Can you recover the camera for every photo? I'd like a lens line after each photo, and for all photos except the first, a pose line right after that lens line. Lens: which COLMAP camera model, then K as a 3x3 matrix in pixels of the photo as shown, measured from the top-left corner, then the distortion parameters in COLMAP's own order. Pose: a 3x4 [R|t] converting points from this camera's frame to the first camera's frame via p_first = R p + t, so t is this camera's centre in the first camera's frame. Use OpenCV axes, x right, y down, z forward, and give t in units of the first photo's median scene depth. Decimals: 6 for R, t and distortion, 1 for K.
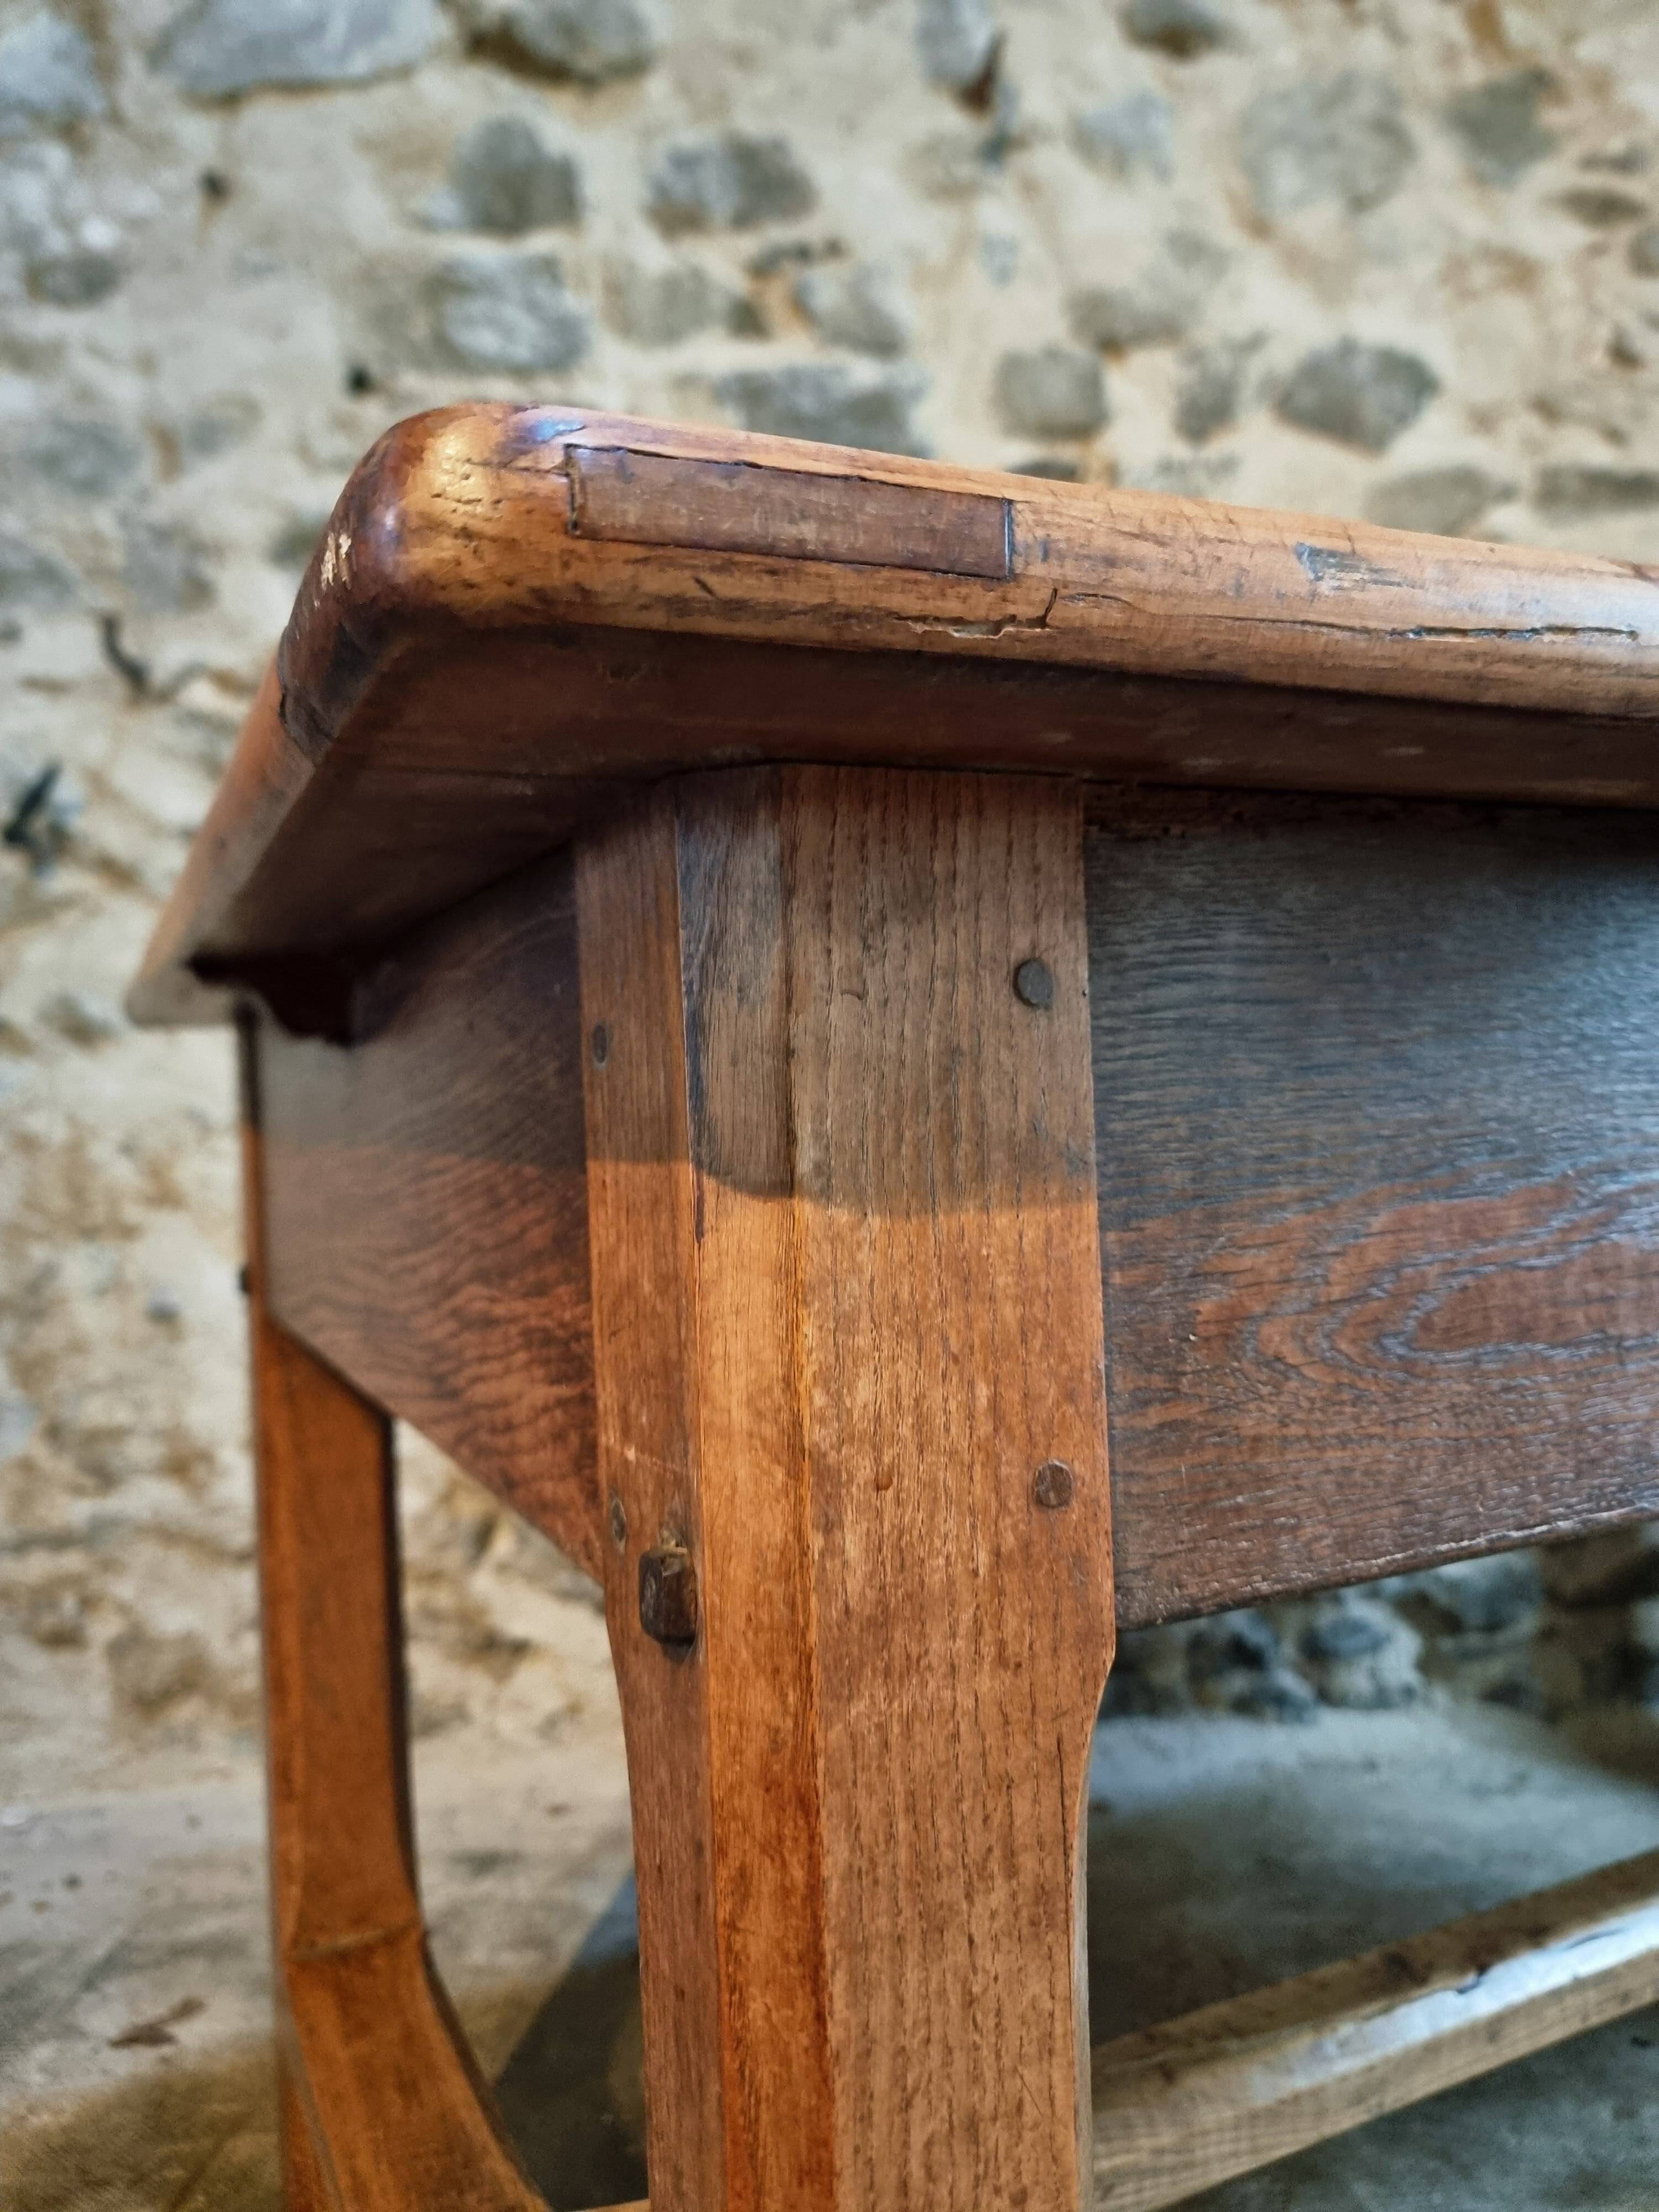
lens RADIAL K [[1577.2, 0, 820.6], [0, 1577.2, 1100.3], [0, 0, 1]] dist [0.056231, -0.077112]
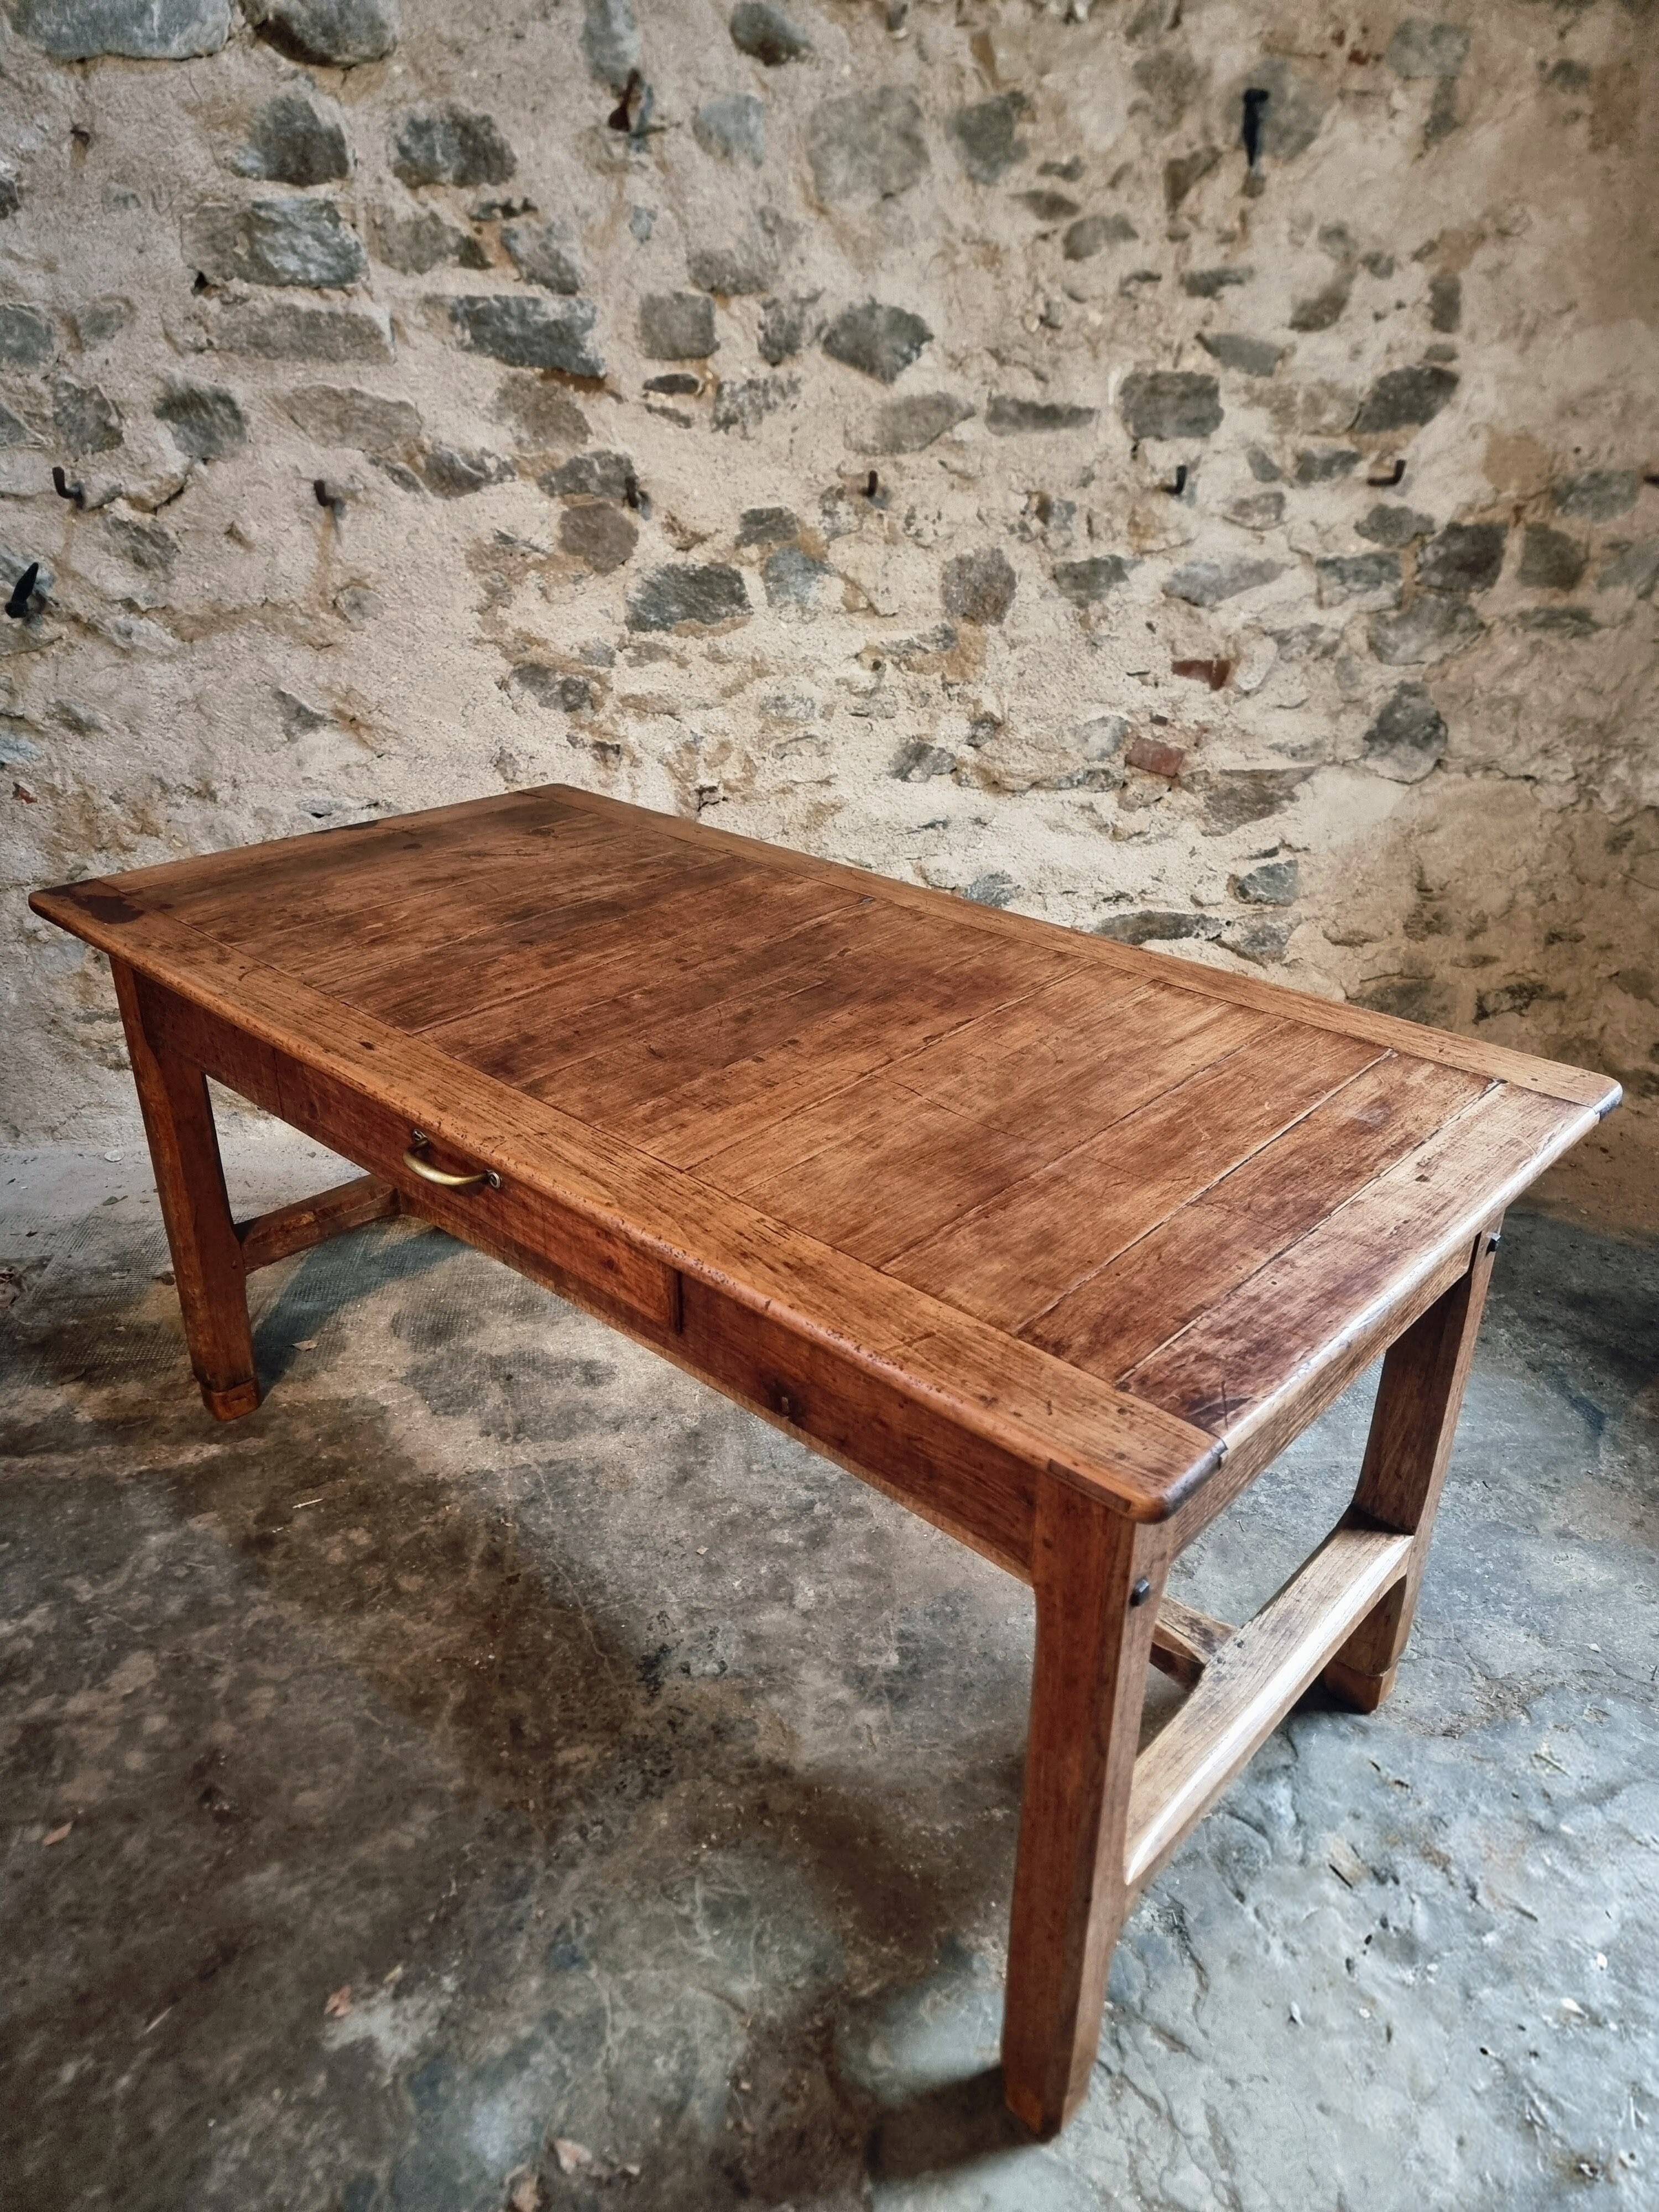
lens RADIAL K [[1533.5, 0, 818.1], [0, 1533.5, 1111.1], [0, 0, 1]] dist [0.063545, -0.053420]
pose [[0.995611, 0.009458, 0.093105, 0.147465], [-0.049169, 0.899365, 0.434425, -0.422054], [-0.079626, -0.437097, 0.895883, -0.663786]]
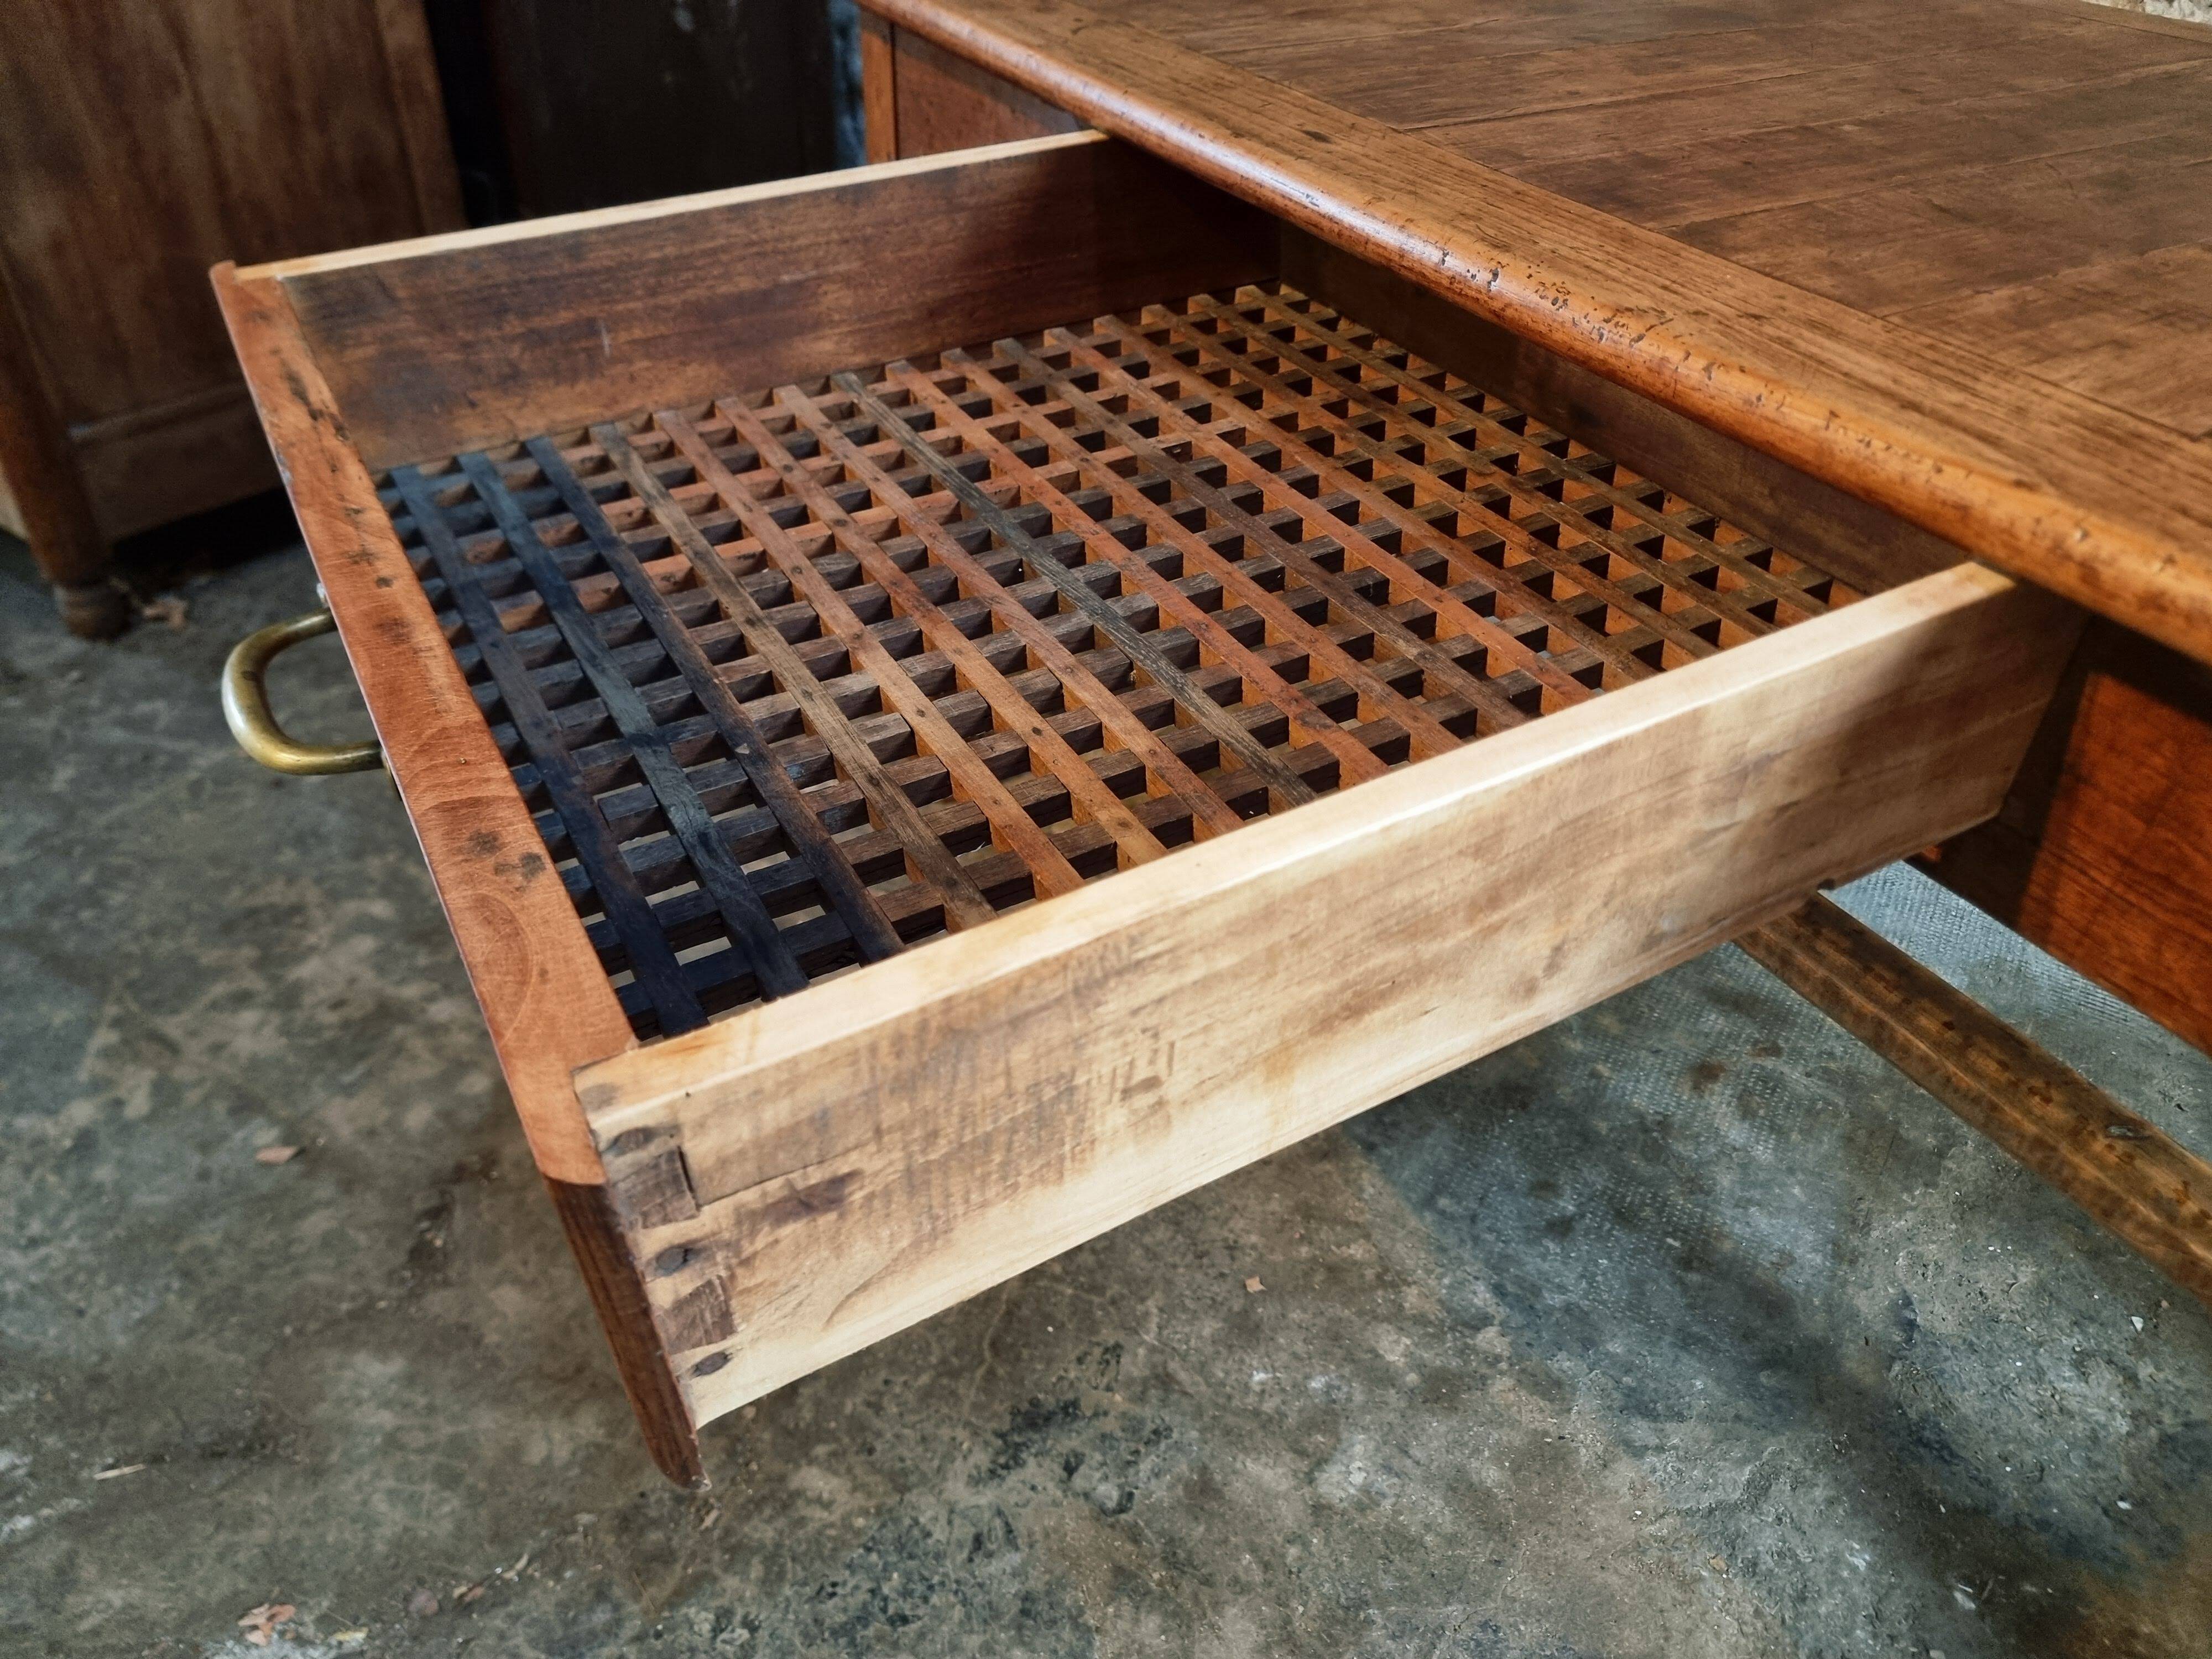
lens RADIAL K [[1552.8, 0, 1138.9], [0, 1552.8, 836.2], [0, 0, 1]] dist [0.059360, -0.059781]
pose [[0.806737, 0.415059, -0.420596, 0.340323], [-0.082808, 0.784162, 0.615006, -0.166140], [0.585080, -0.461320, 0.666983, -0.129021]]
